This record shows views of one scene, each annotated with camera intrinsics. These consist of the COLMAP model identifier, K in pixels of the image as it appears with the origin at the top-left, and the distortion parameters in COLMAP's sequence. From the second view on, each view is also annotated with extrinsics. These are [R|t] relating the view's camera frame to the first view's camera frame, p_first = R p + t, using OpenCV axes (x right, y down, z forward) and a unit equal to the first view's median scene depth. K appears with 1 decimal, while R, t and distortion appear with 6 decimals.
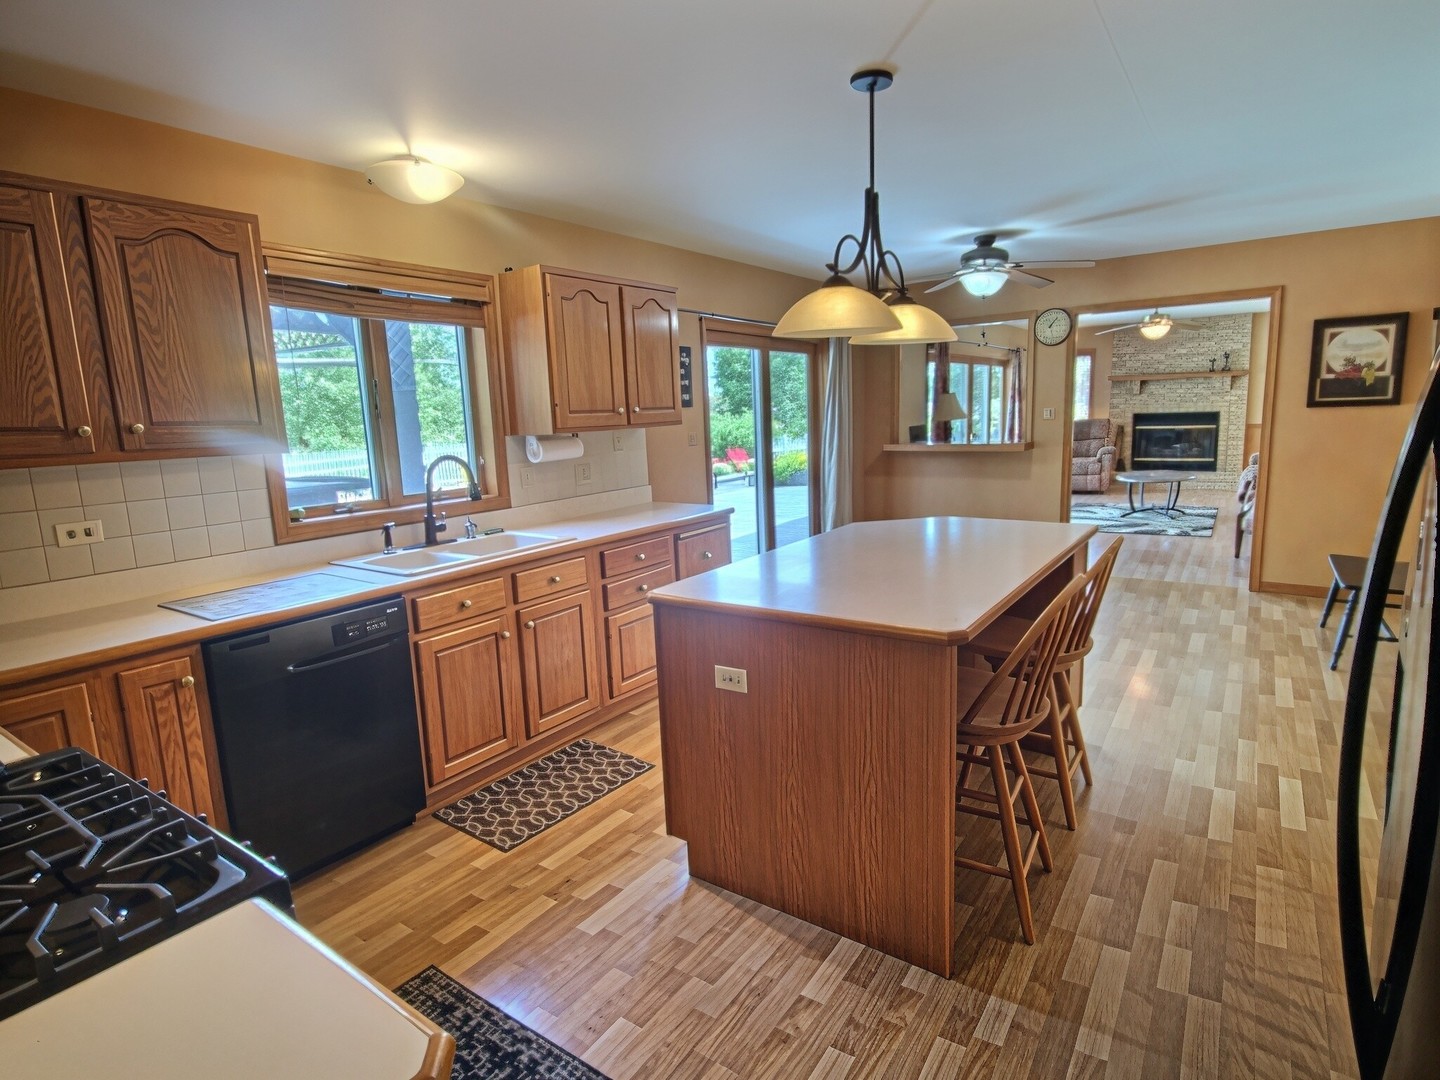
lens RADIAL K [[761.0, 0, 724.9], [0, 761.0, 532.7], [0, 0, 1]] dist [0.005823, 0.001624]
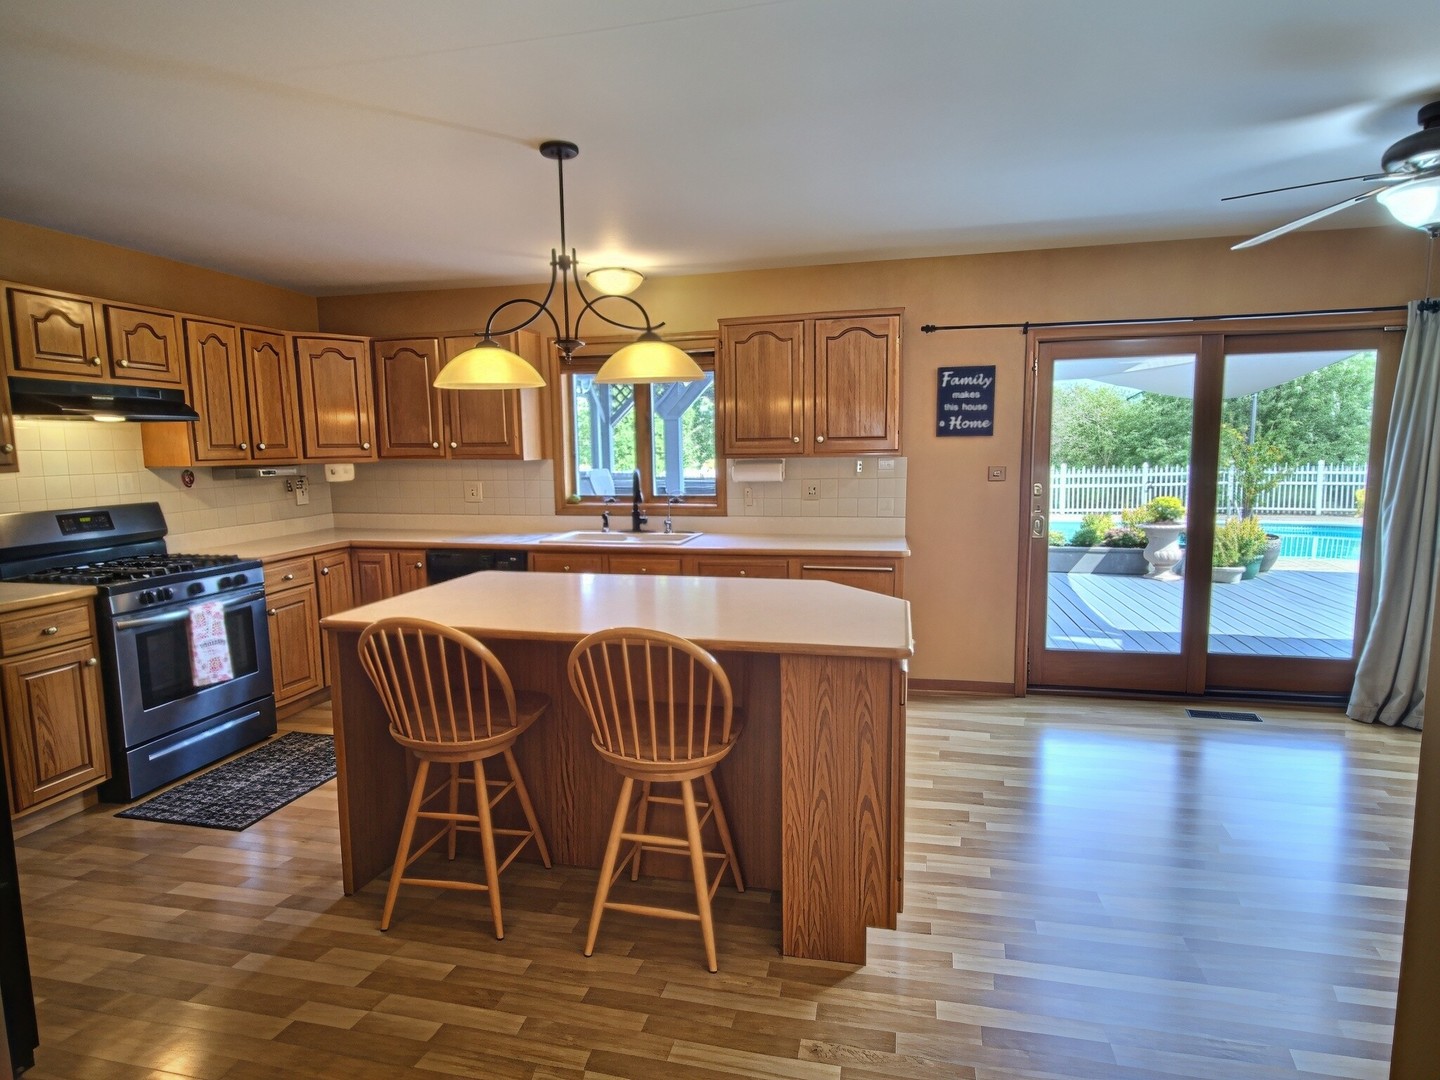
lens RADIAL K [[761.0, 0, 724.9], [0, 761.0, 532.7], [0, 0, 1]] dist [0.005823, 0.001624]
pose [[0.376394, 0.141062, -0.915658, 0.723481], [-0.149297, 0.984659, 0.090321, -0.100528], [0.914351, 0.102708, 0.391679, 0.454880]]
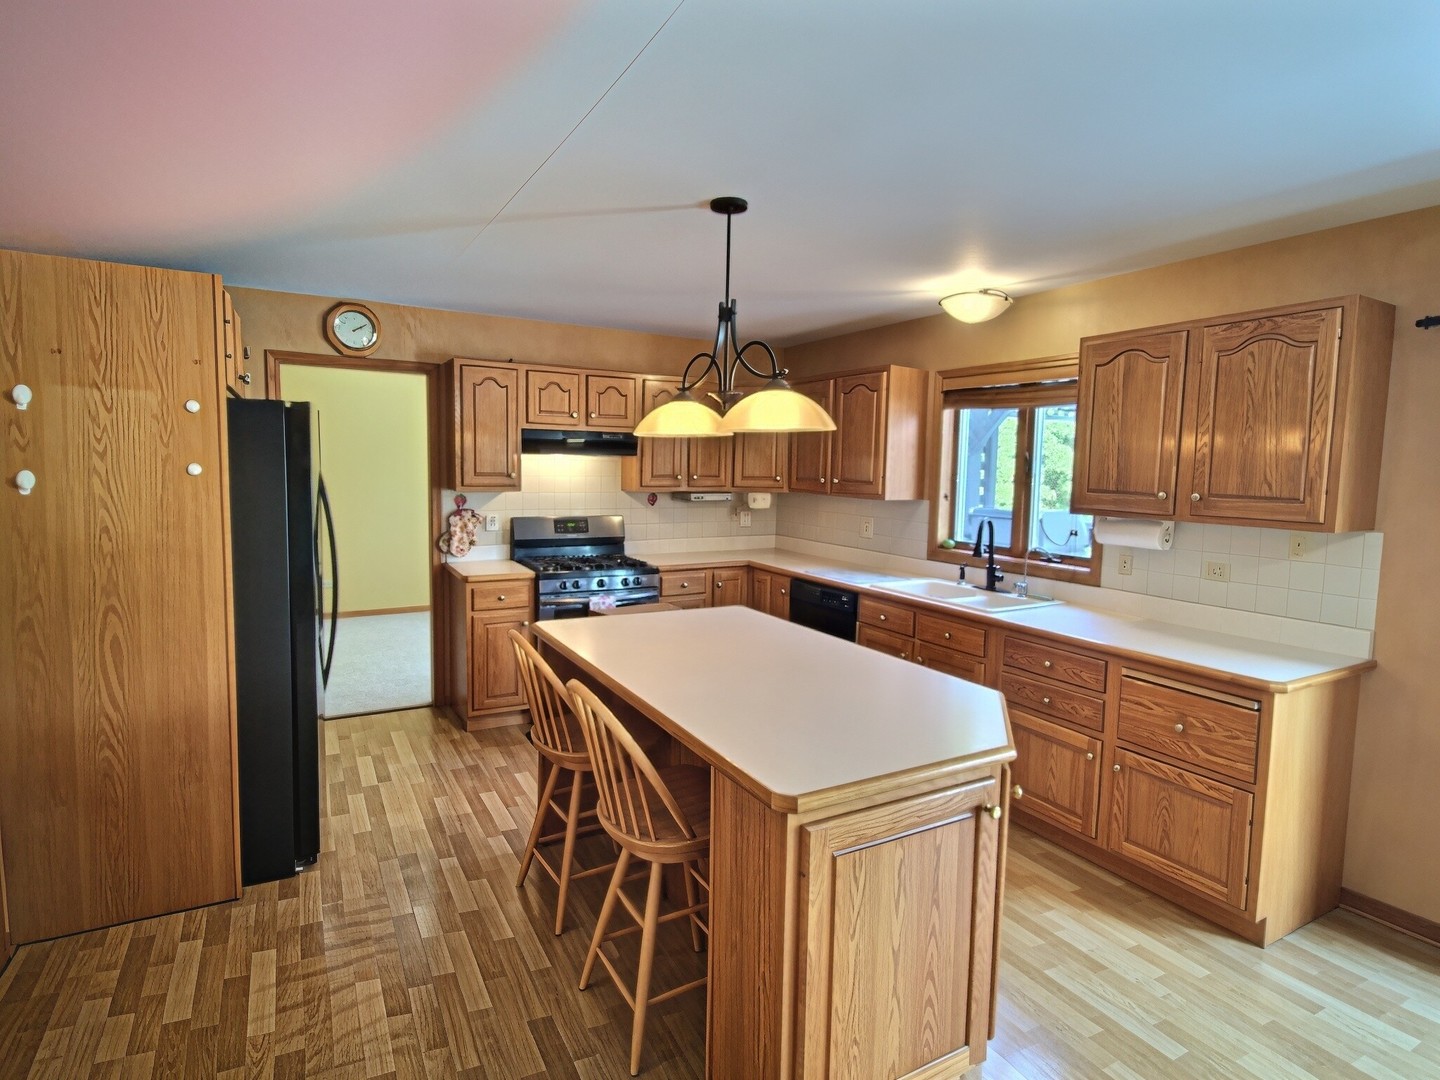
lens RADIAL K [[761.0, 0, 724.9], [0, 761.0, 532.7], [0, 0, 1]] dist [0.005823, 0.001624]
pose [[-0.428268, 0.112502, -0.896621, 0.659827], [-0.146560, 0.970436, 0.191768, -0.183291], [0.891687, 0.213537, -0.399119, 0.821045]]
